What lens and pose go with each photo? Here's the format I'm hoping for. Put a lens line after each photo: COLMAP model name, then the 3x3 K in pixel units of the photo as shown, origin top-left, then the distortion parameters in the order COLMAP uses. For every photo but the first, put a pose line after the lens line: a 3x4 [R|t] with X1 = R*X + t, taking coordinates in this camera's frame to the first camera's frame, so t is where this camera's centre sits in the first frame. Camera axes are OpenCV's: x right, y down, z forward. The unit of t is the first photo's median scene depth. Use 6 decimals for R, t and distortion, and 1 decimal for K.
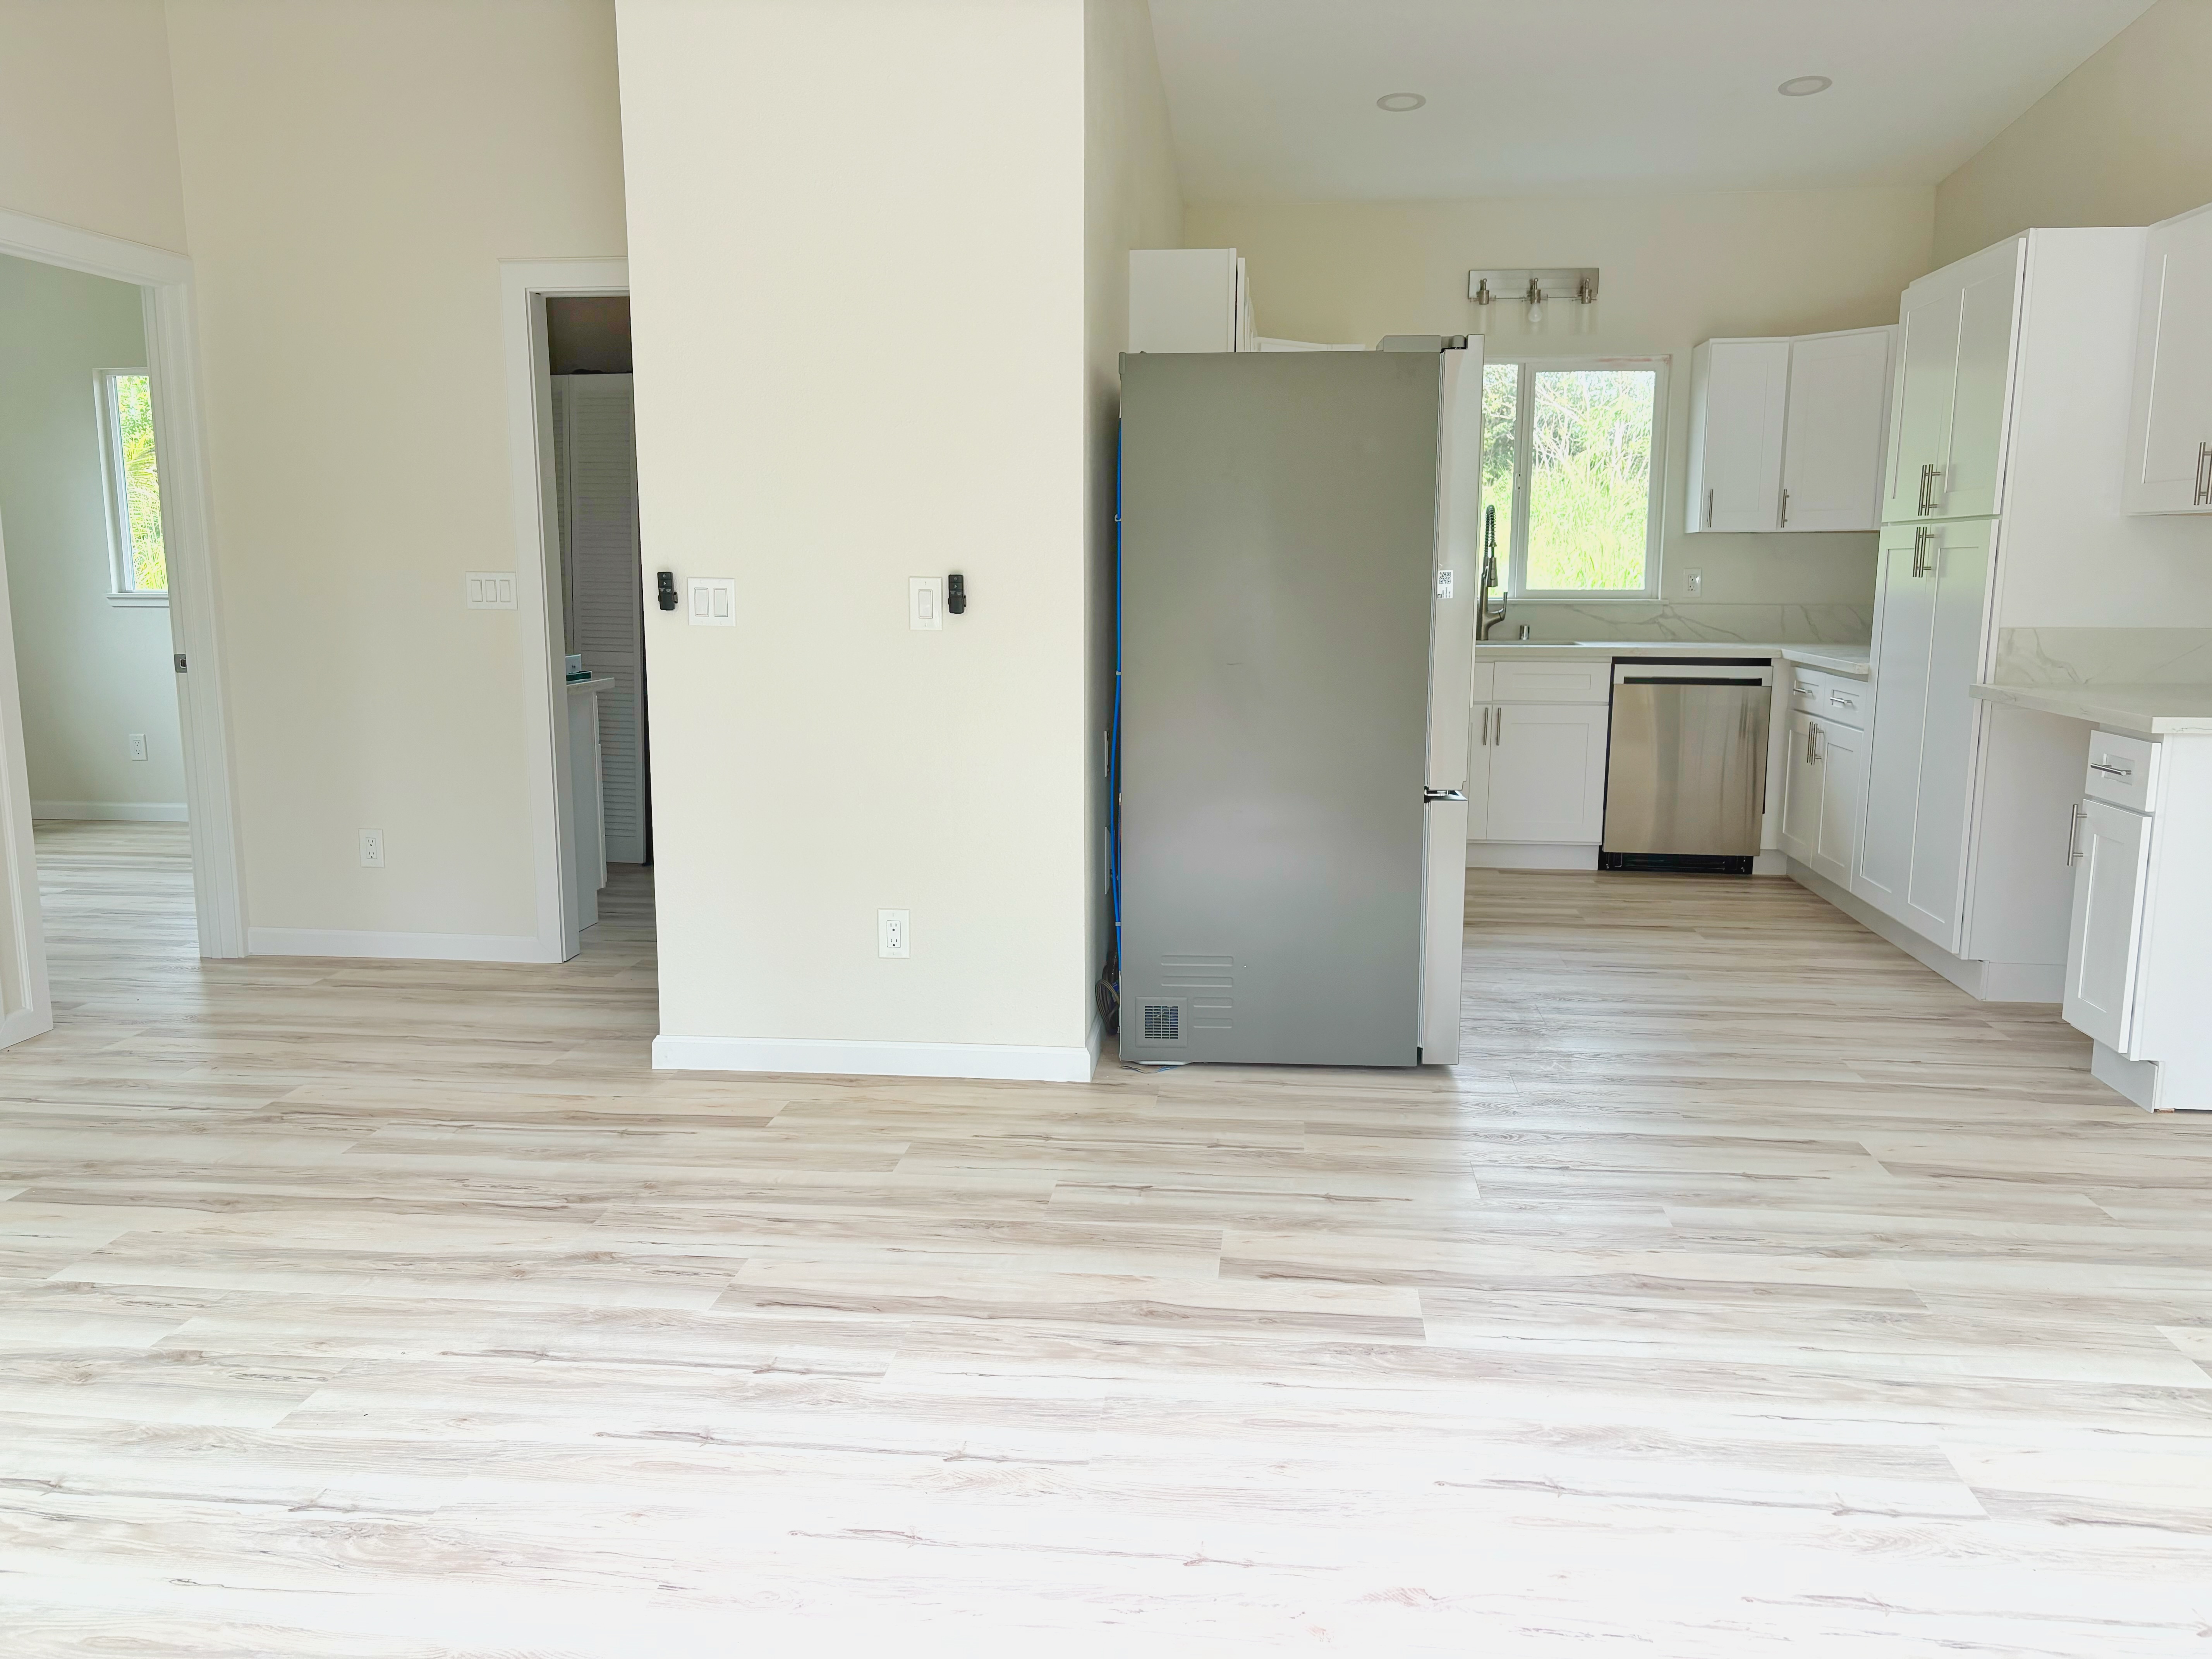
lens RADIAL K [[1654.0, 0, 1106.0], [0, 1654.0, 829.5], [0, 0, 1]] dist [0.014074, 0.005633]
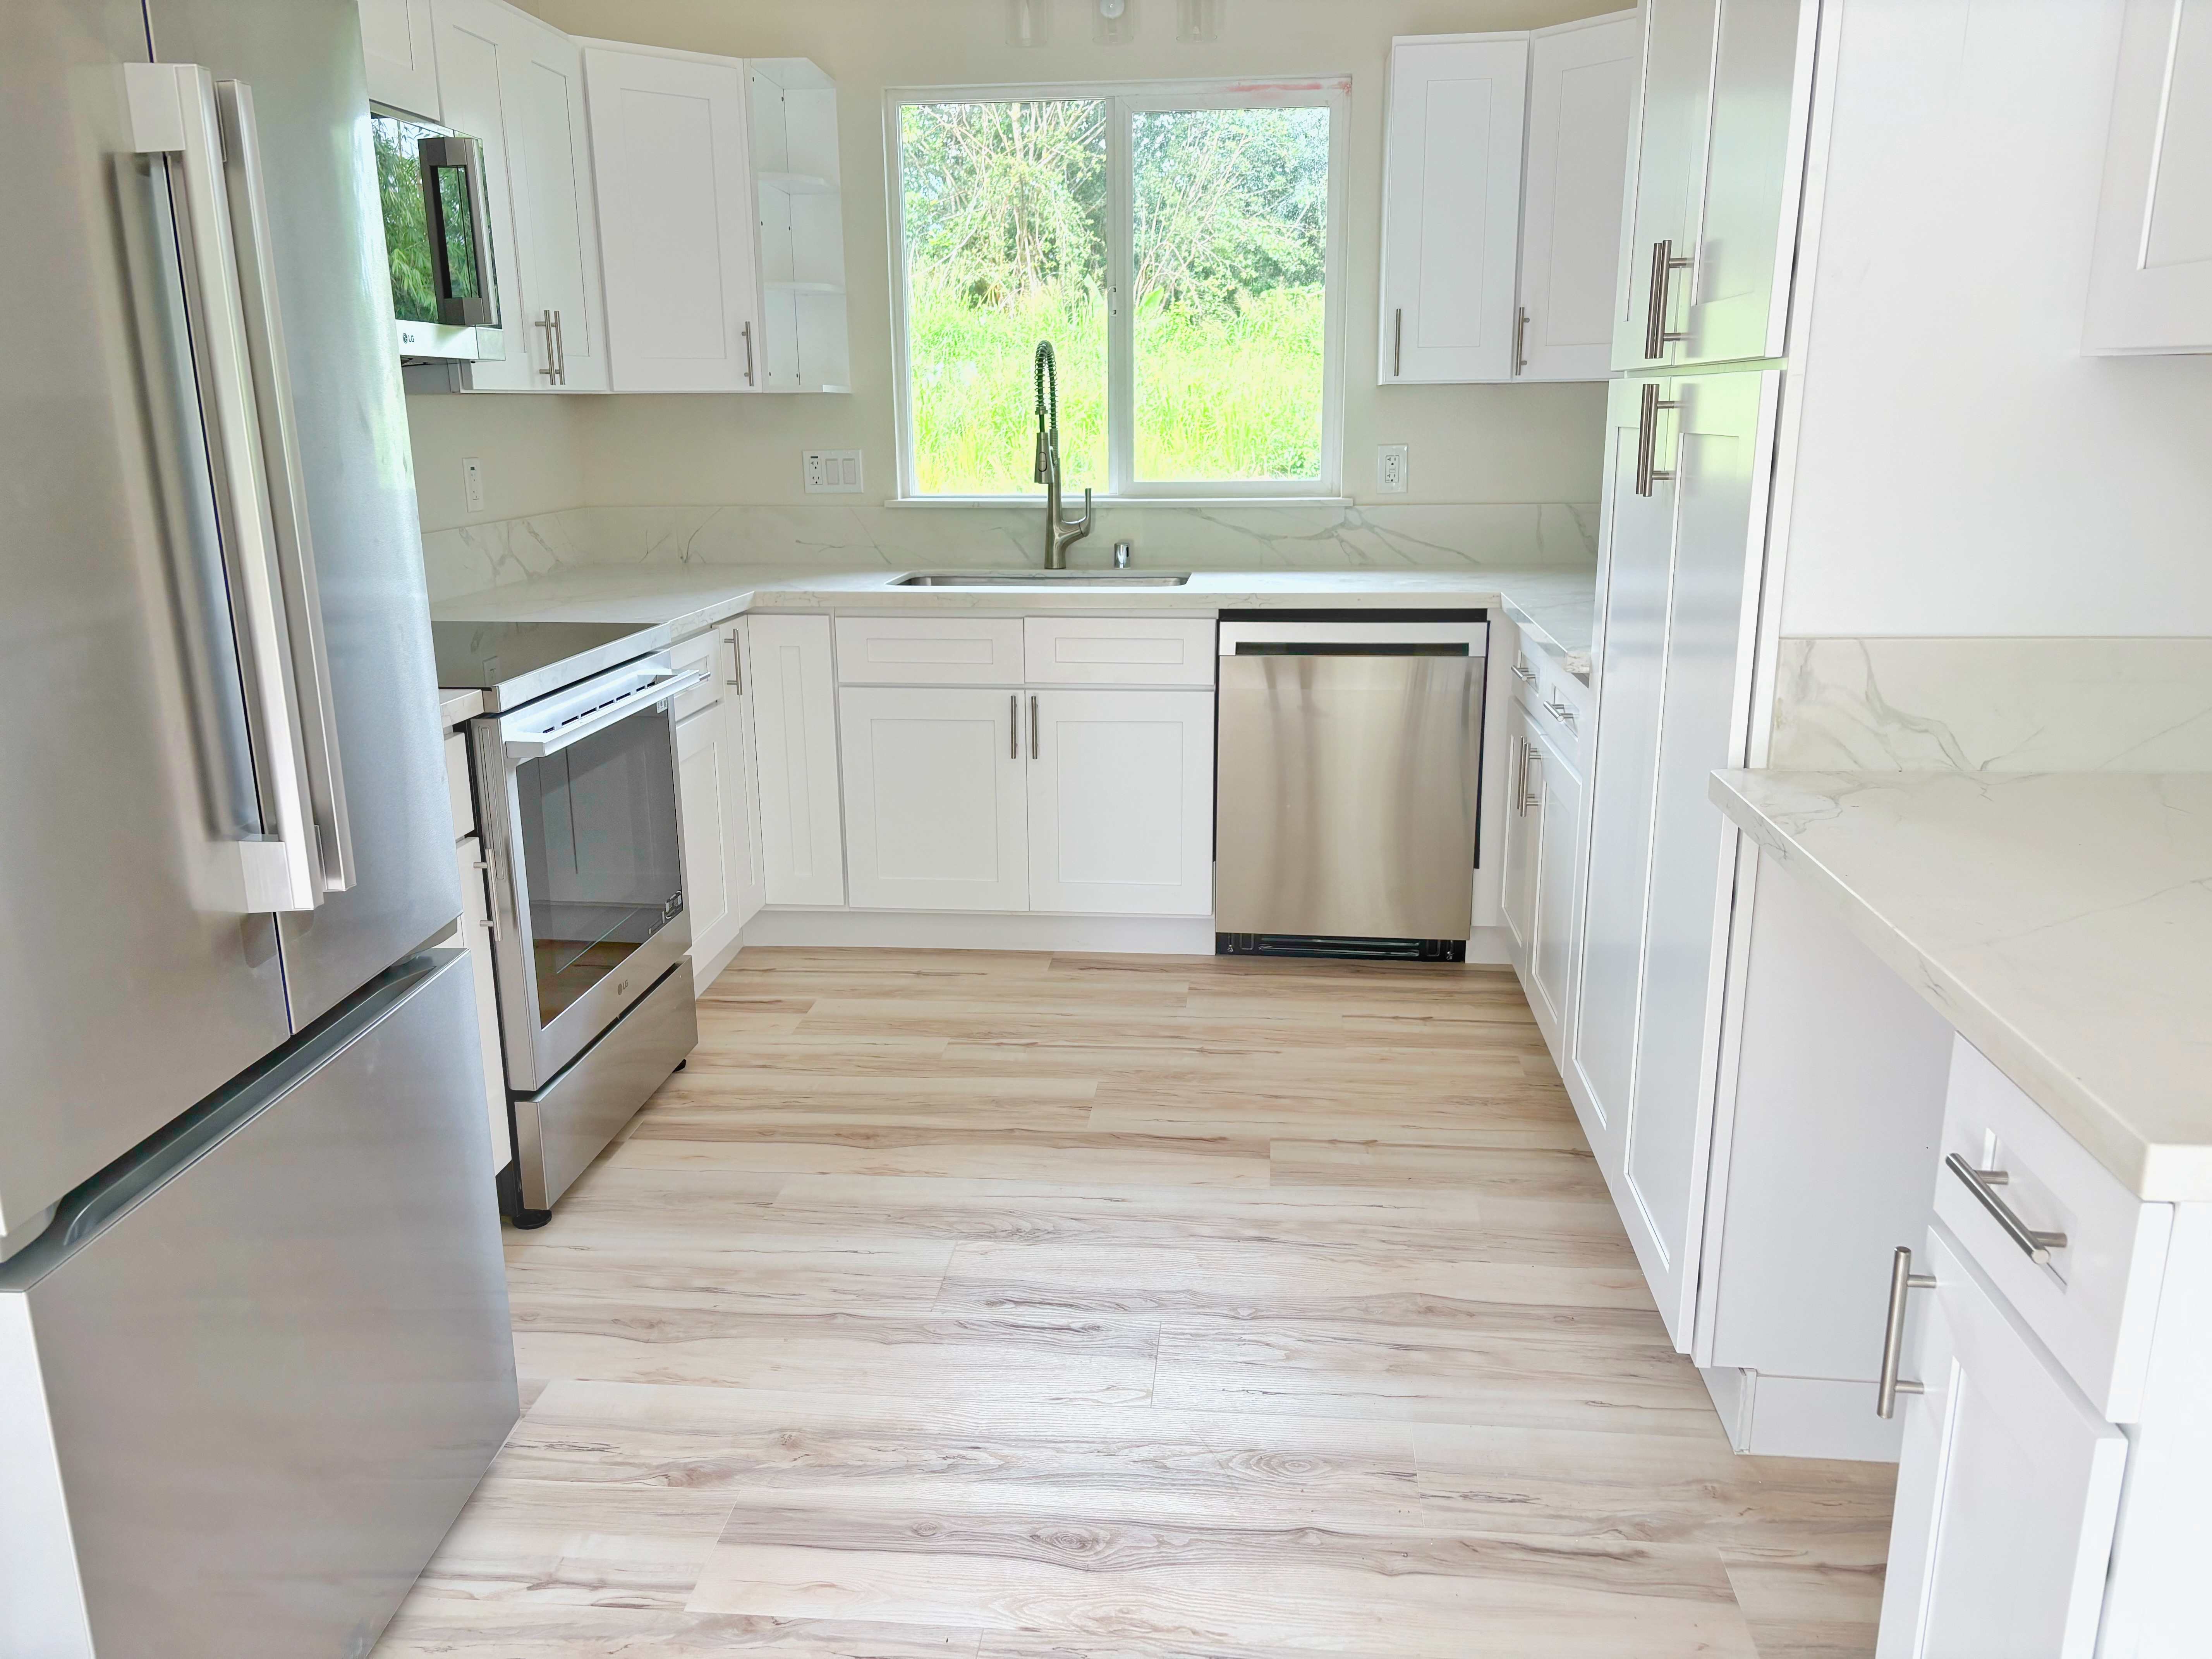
lens RADIAL K [[1654.0, 0, 1106.0], [0, 1654.0, 829.5], [0, 0, 1]] dist [0.014074, 0.005633]
pose [[0.999756, -0.017928, 0.012880, 0.258103], [0.016656, 0.995541, 0.092846, -0.081452], [-0.014487, -0.092609, 0.995597, 0.416265]]
